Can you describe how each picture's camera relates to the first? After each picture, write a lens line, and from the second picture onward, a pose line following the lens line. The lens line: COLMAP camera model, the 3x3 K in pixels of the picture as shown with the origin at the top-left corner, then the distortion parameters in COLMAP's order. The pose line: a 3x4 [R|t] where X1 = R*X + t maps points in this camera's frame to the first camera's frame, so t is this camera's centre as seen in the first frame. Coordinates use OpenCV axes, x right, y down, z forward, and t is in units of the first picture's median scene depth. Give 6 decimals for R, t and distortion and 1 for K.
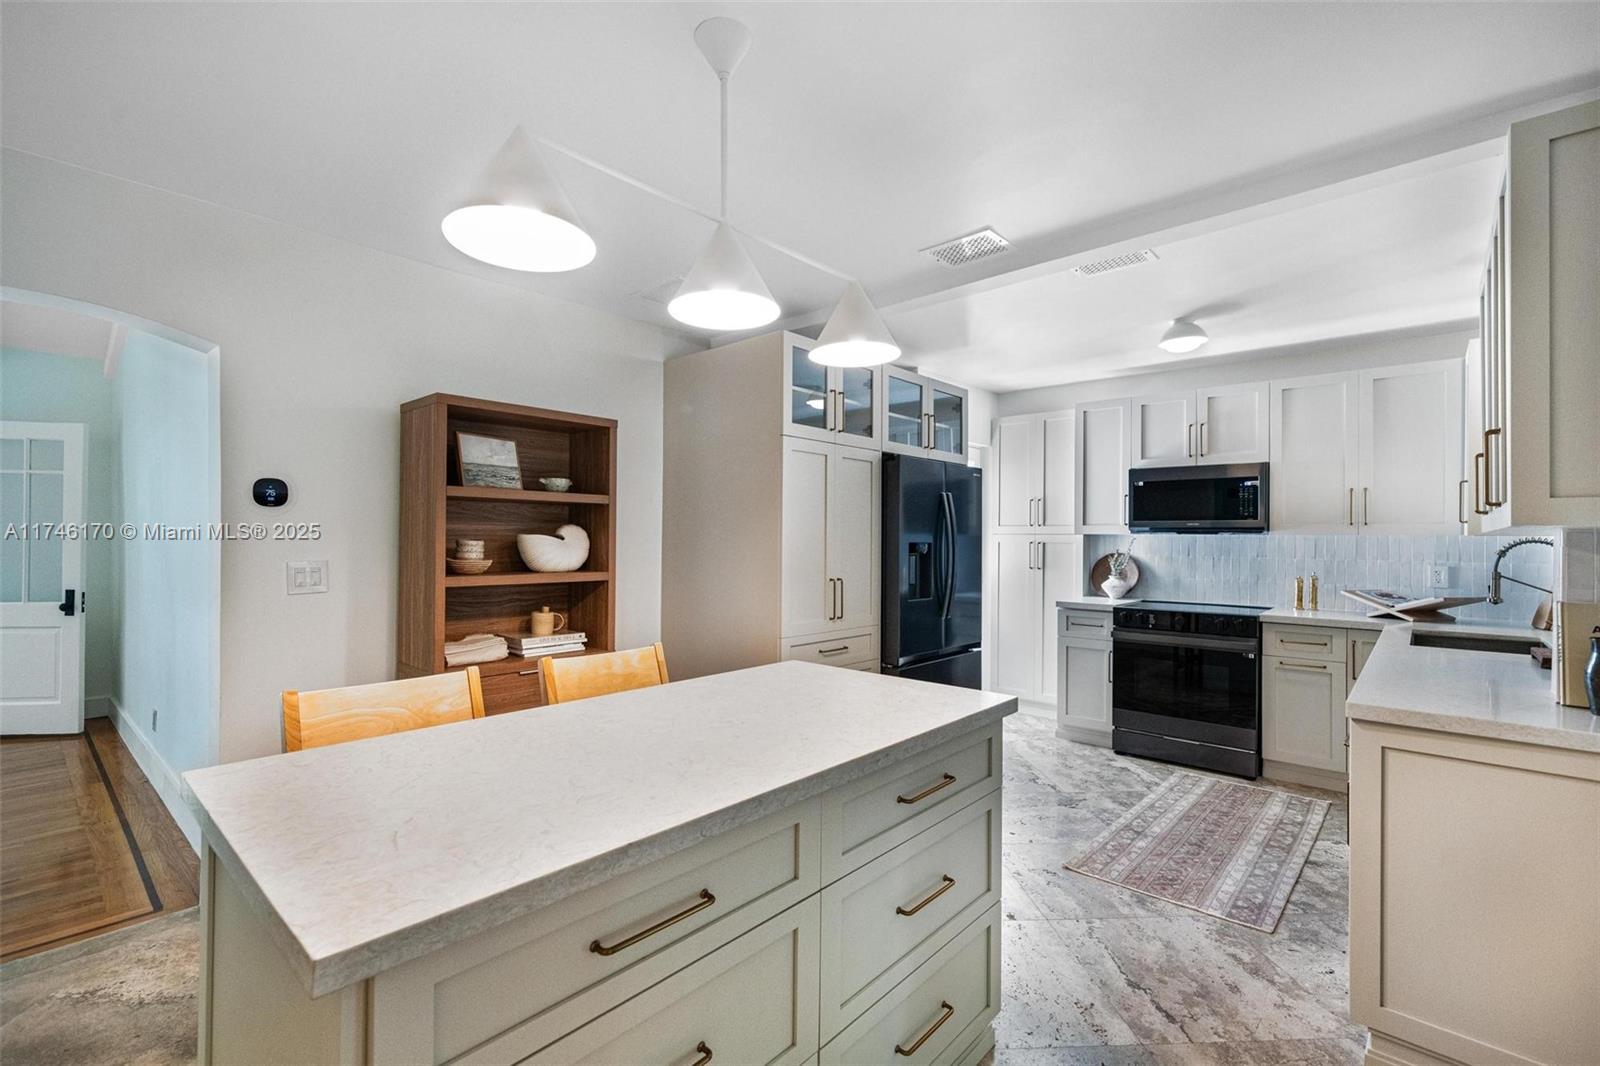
lens RADIAL K [[704.4, 0, 798.5], [0, 704.4, 540.9], [0, 0, 1]] dist [0.000673, 0.000037]
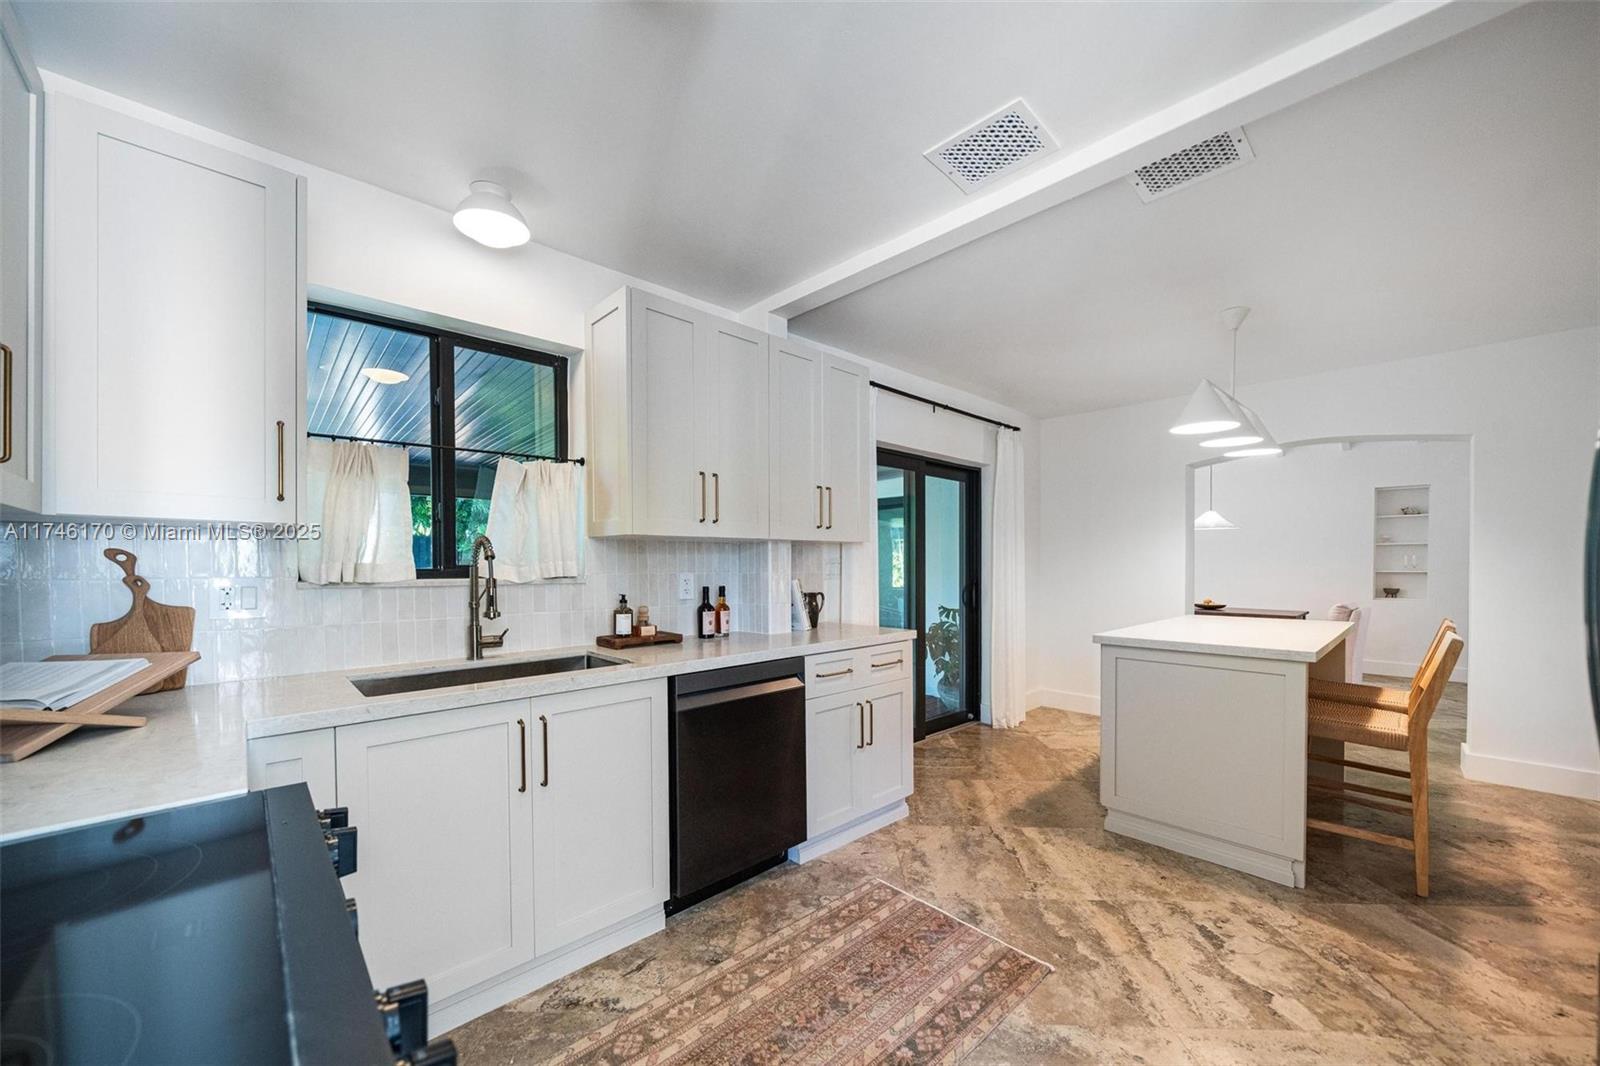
lens RADIAL K [[599.3, 0, 799.1], [0, 599.3, 568.1], [0, 0, 1]] dist [-0.000256, 0.000024]
pose [[-0.995859, -0.006012, 0.090713, 0.432577], [-0.004843, 0.999902, 0.013099, 0.016203], [-0.090783, 0.012605, -0.995791, 1.216069]]
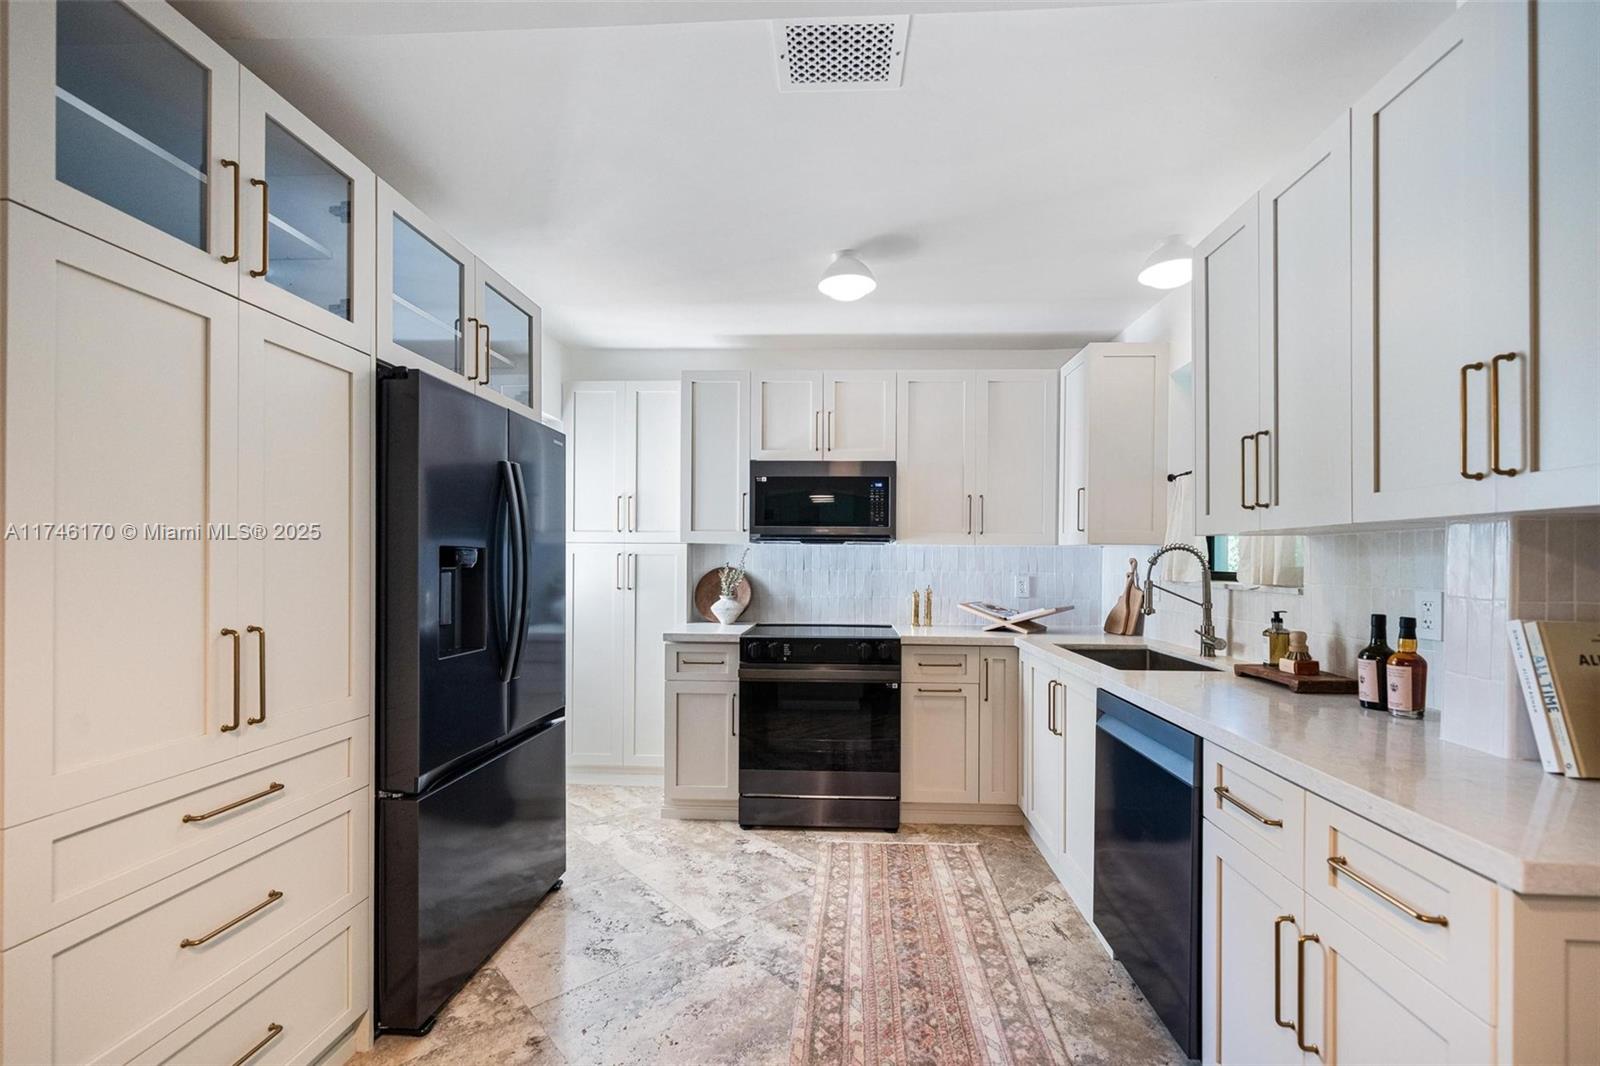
lens RADIAL K [[675.5, 0, 815.5], [0, 675.5, 562.6], [0, 0, 1]] dist [-0.000243, 0.000027]
pose [[0.776813, -0.002310, 0.629728, 0.057503], [0.000445, 0.999995, 0.003119, 0.012655], [-0.629732, -0.002143, 0.776810, 0.429100]]
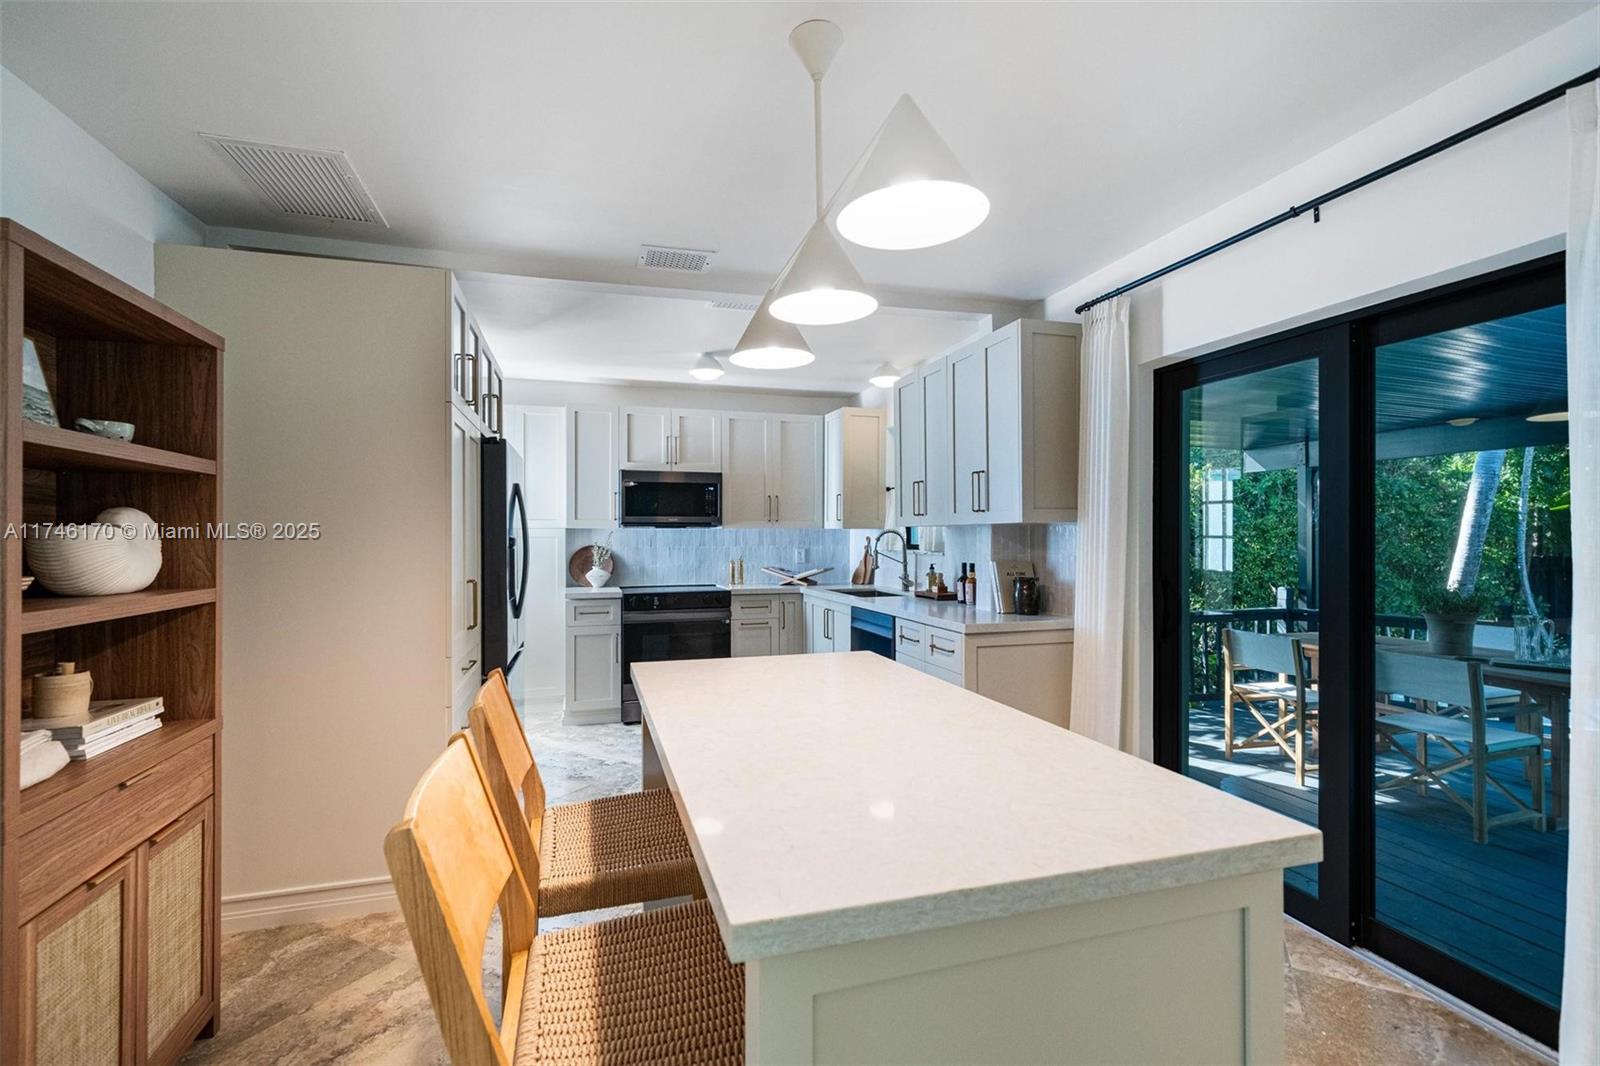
lens RADIAL K [[713.0, 0, 800.0], [0, 713.0, 533.0], [0, 0, 1]] dist [-0.000045, 0.000082]
pose [[0.519551, -0.004804, 0.854426, -0.413479], [0.009224, 0.999957, 0.000013, 0.001239], [-0.854389, 0.007875, 0.519574, 0.199320]]
